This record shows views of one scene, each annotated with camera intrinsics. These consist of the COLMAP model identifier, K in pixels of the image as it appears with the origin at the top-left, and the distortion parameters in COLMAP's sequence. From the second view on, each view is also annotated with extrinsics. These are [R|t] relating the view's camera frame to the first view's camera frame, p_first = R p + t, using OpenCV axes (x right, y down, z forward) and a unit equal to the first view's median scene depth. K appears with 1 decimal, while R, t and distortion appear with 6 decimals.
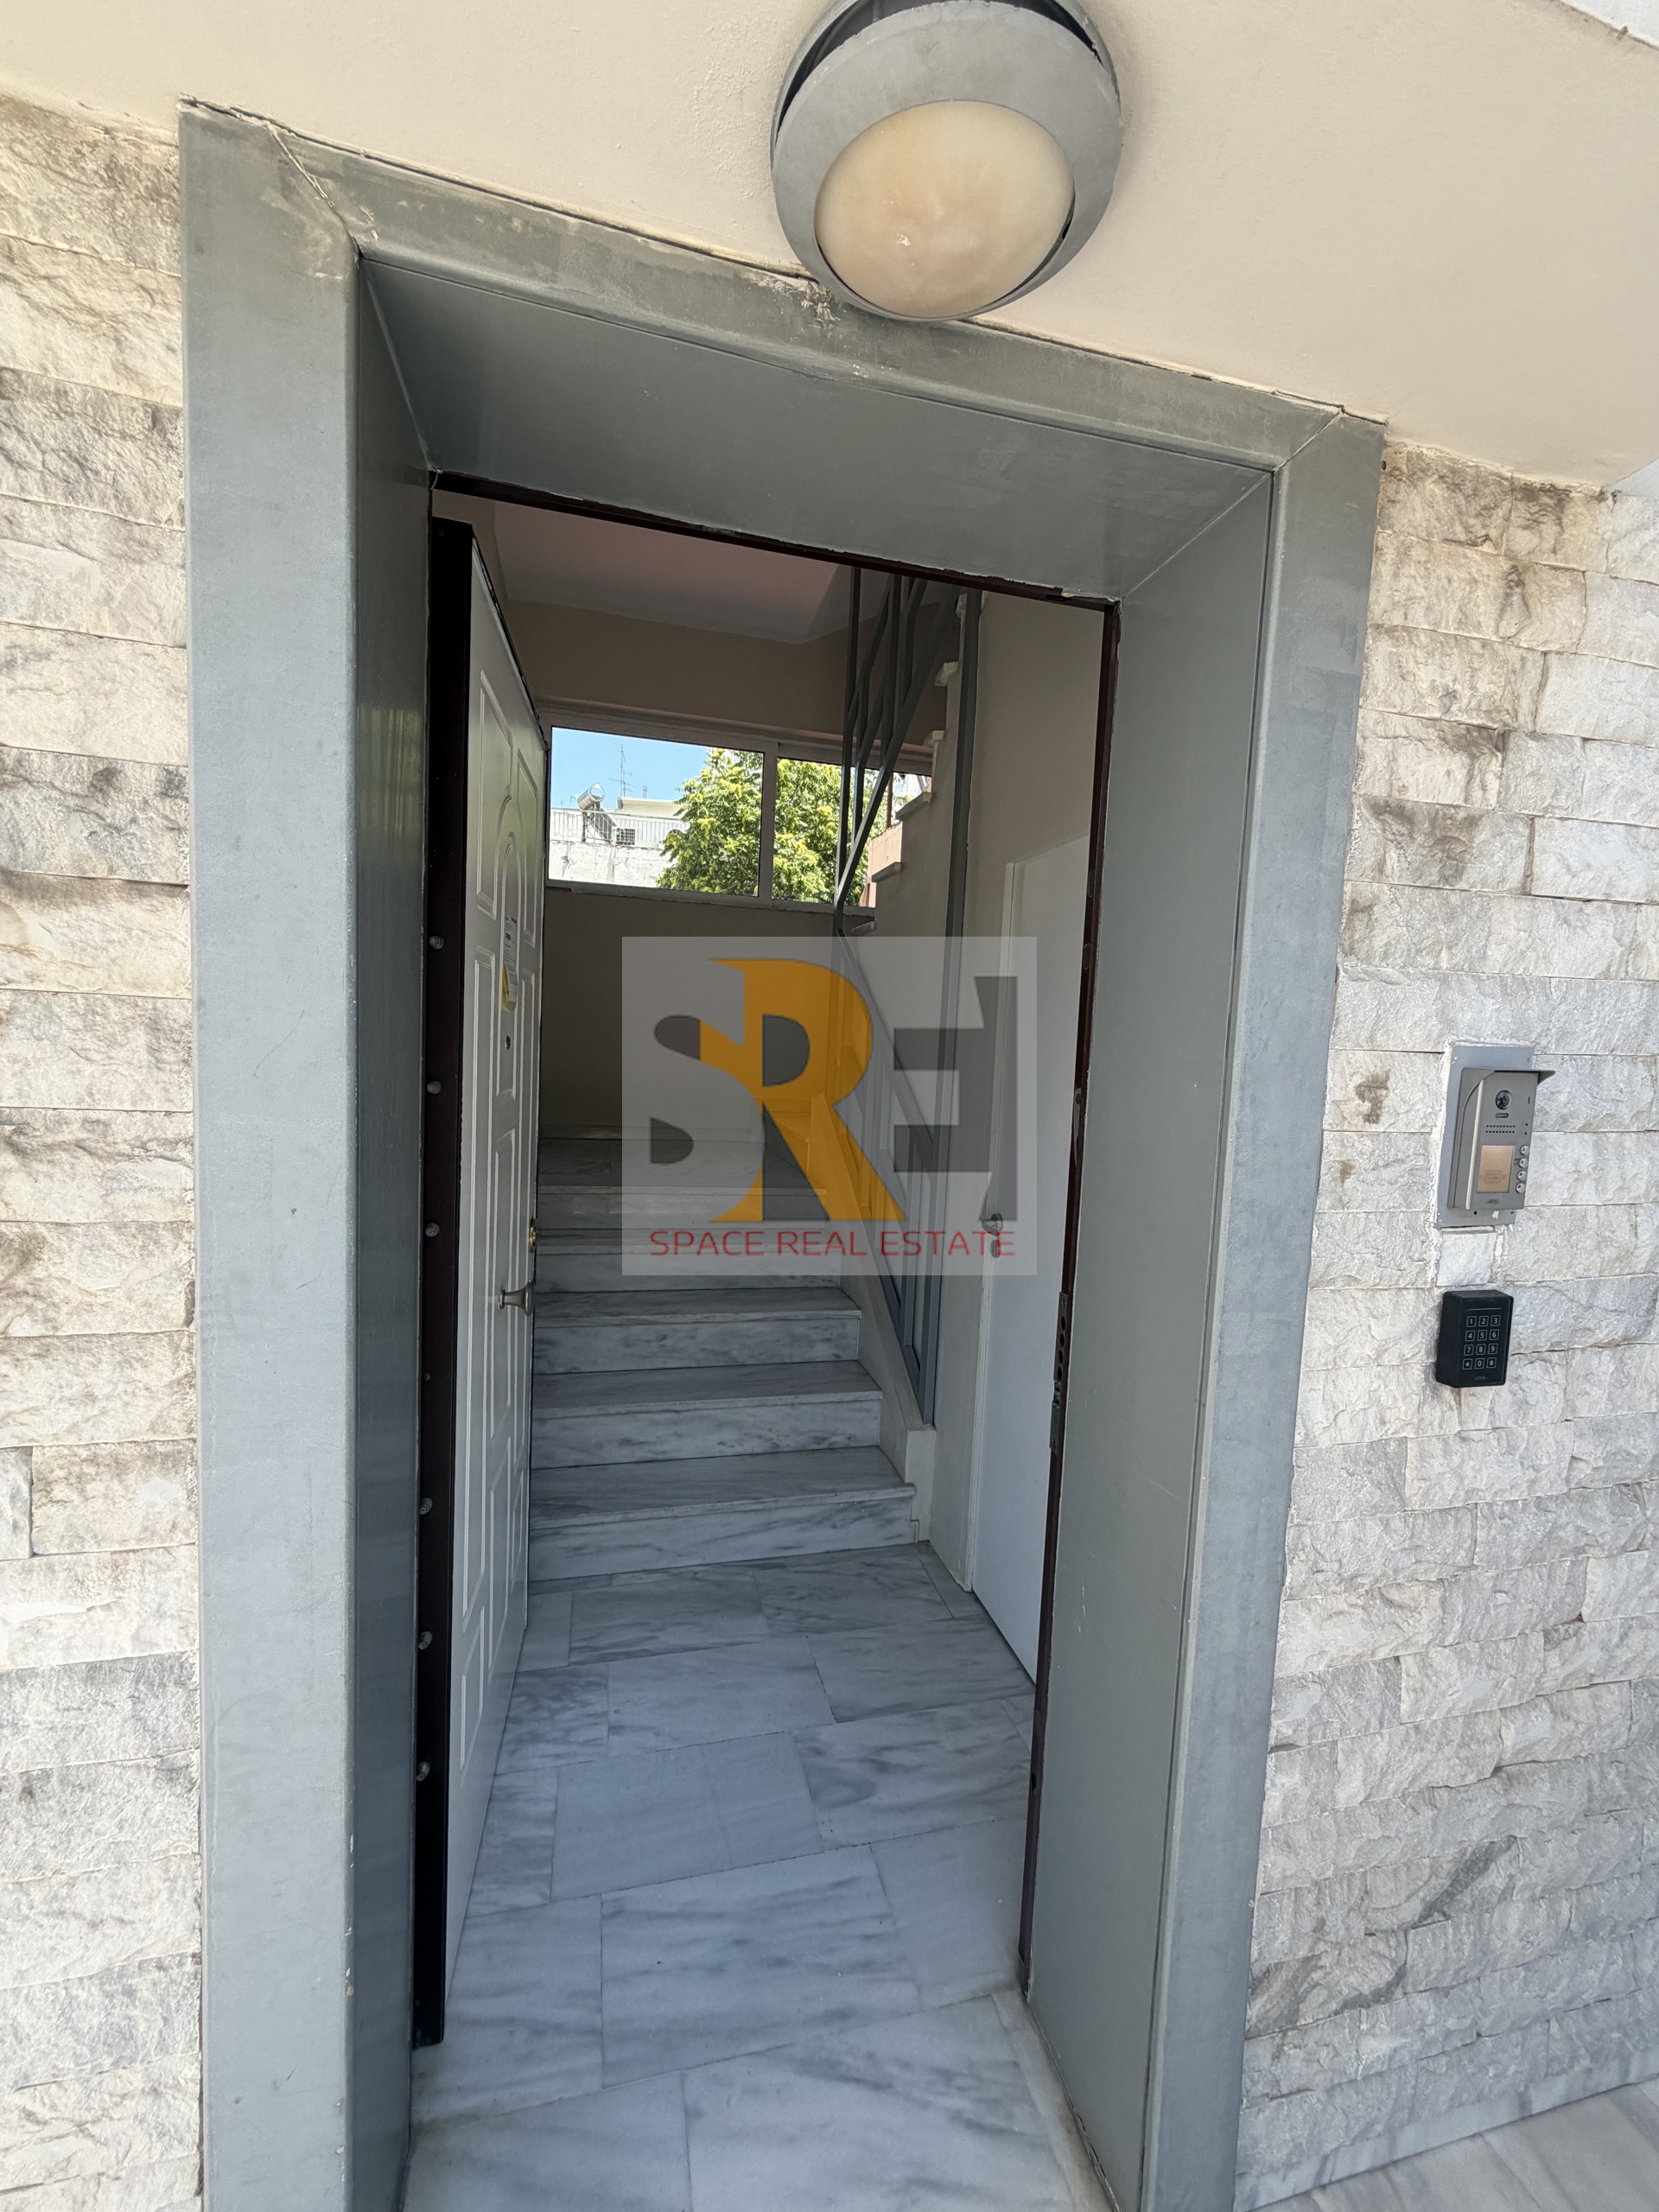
lens RADIAL K [[885.9, 0, 826.4], [0, 885.9, 1095.8], [0, 0, 1]] dist [0.001174, 0.000820]
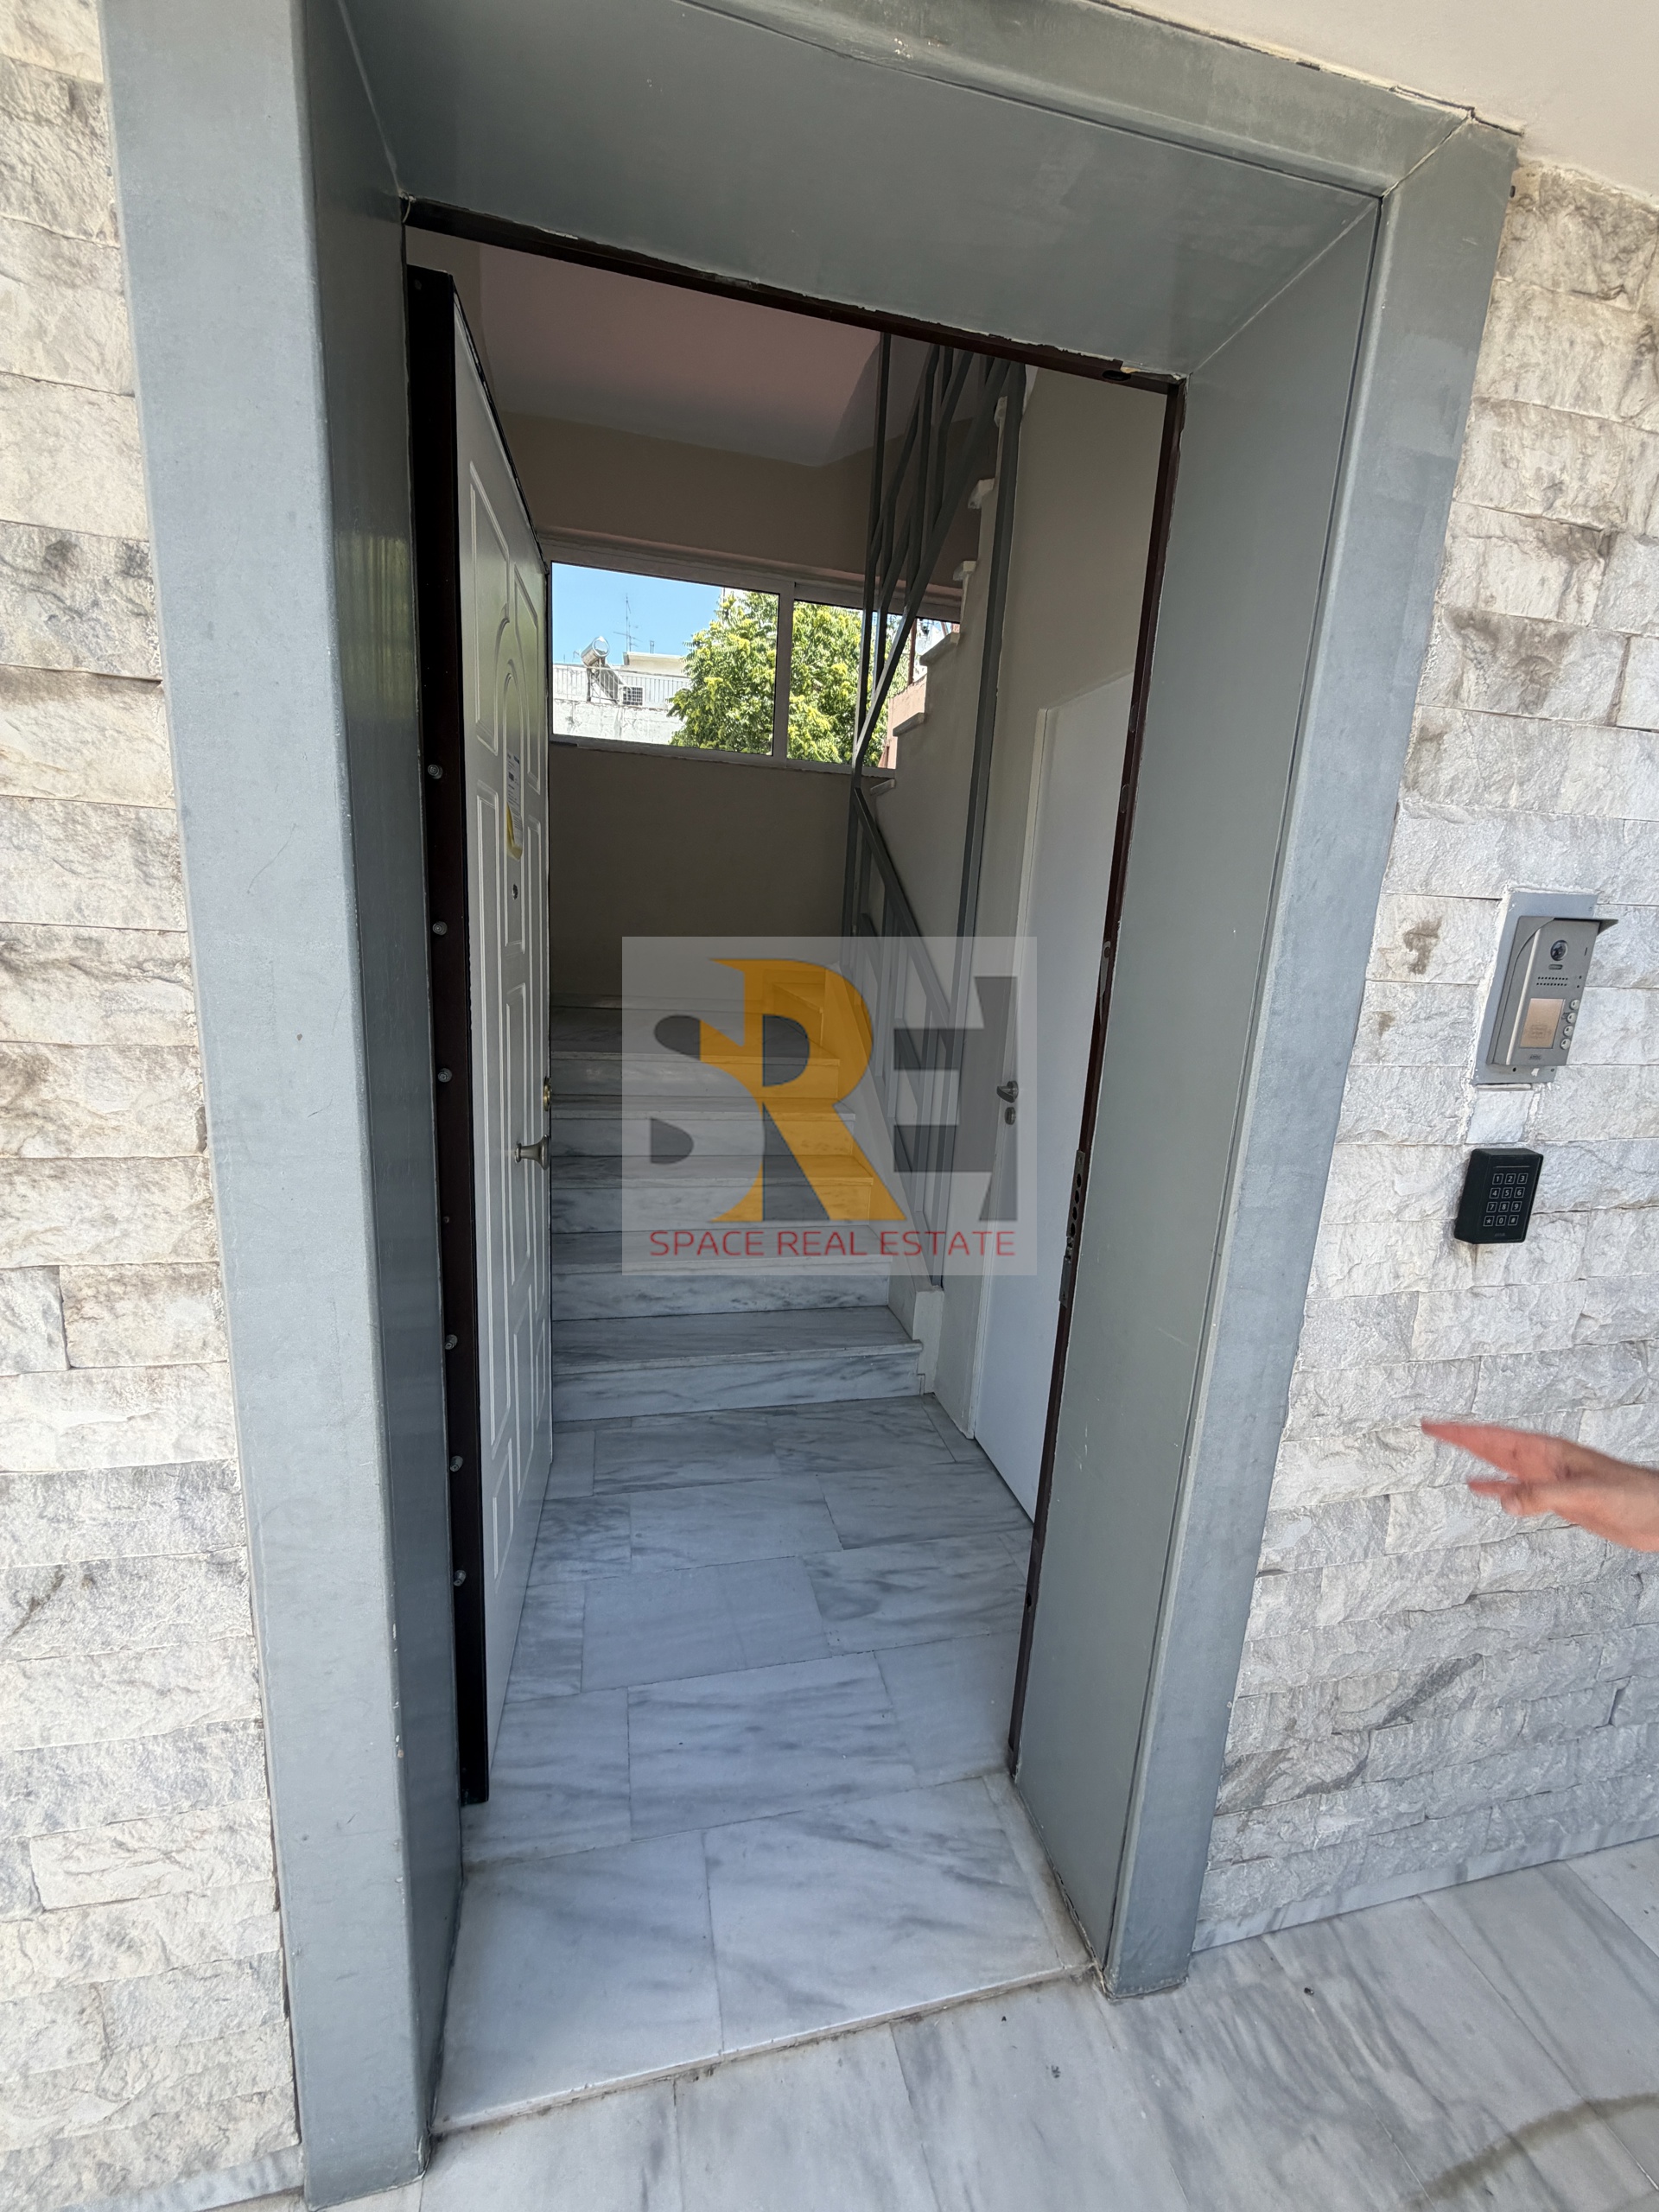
lens RADIAL K [[885.9, 0, 826.4], [0, 885.9, 1095.8], [0, 0, 1]] dist [0.001174, 0.000820]
pose [[0.999826, 0.014003, -0.012354, -0.007233], [-0.012226, 0.990939, 0.133758, 0.039648], [0.014115, -0.133583, 0.990937, 0.025282]]
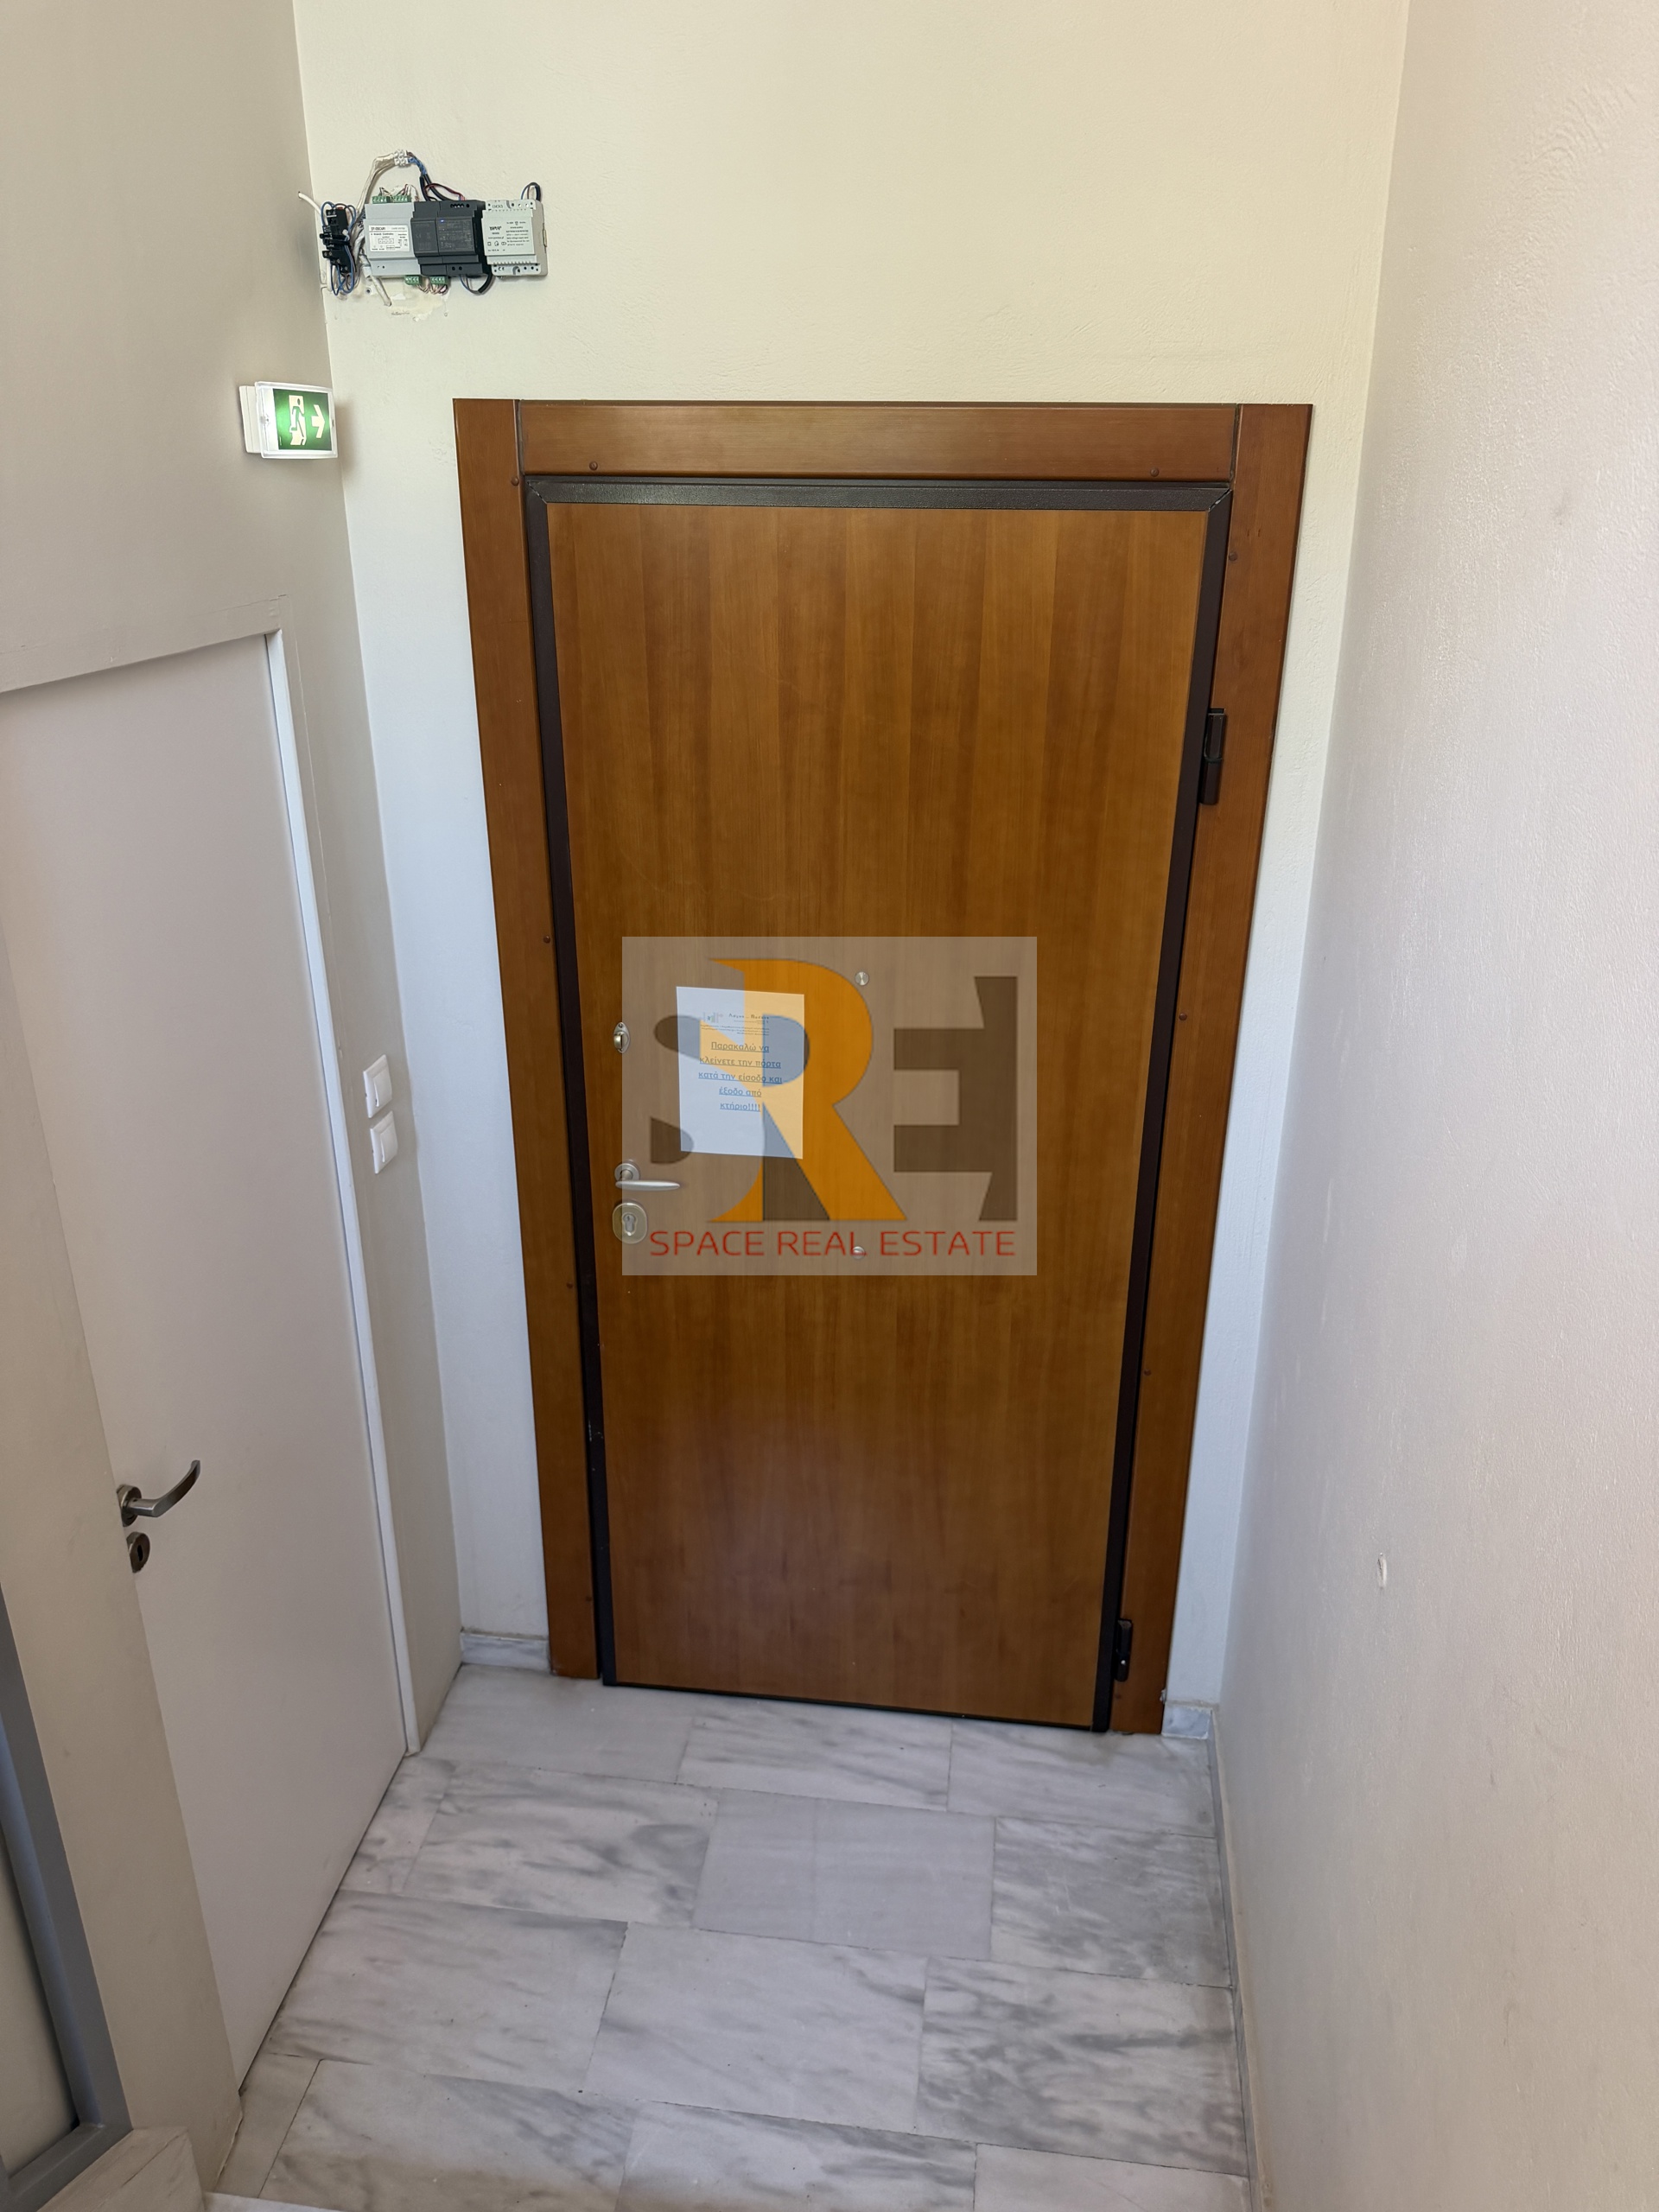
lens RADIAL K [[1546.0, 0, 829.5], [0, 1546.0, 1106.0], [0, 0, 1]] dist [0.037224, -0.070438]
pose [[-0.930131, -0.186833, 0.316147, -0.734197], [-0.022505, 0.888286, 0.458739, -0.851121], [-0.366537, 0.419572, -0.830427, 2.970598]]
